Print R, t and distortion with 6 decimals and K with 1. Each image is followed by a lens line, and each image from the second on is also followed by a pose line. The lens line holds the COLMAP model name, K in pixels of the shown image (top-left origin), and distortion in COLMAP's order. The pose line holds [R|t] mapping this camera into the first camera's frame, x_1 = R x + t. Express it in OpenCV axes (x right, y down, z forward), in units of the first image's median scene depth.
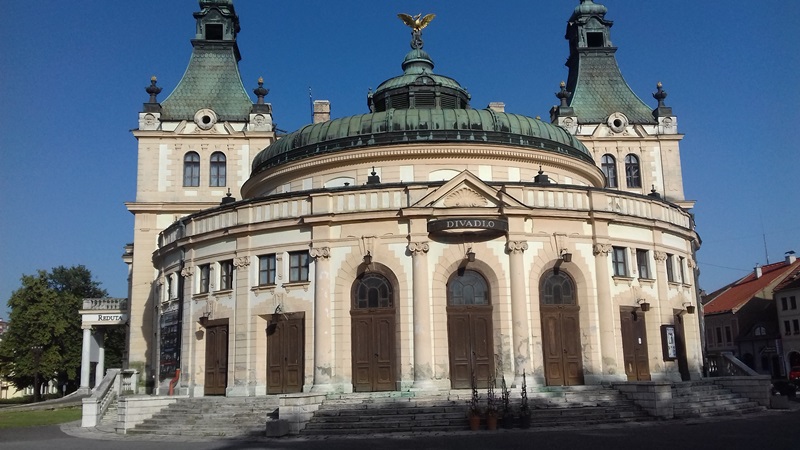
lens RADIAL K [[750.3, 0, 400.0], [0, 750.3, 225.0], [0, 0, 1]] dist [-0.002942, -0.000350]
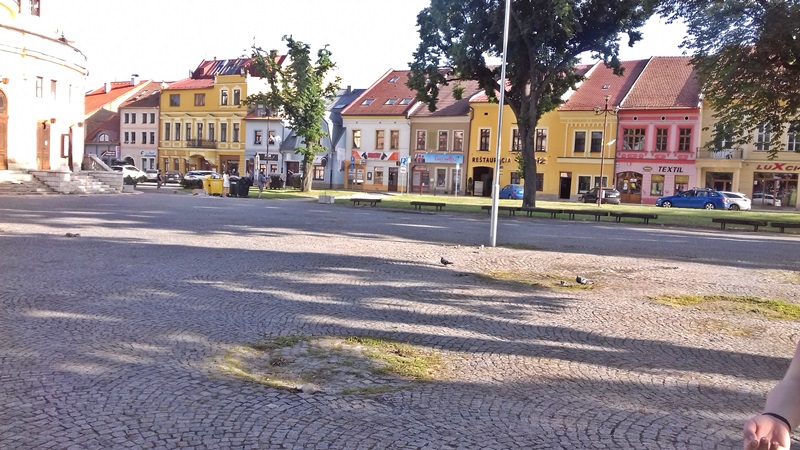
lens RADIAL K [[750.3, 0, 400.0], [0, 750.3, 225.0], [0, 0, 1]] dist [-0.002942, -0.000350]
pose [[0.665823, 0.009853, 0.746044, -0.235904], [-0.205559, 0.963637, 0.170729, -0.063091], [-0.717234, -0.267031, 0.643638, -0.364178]]
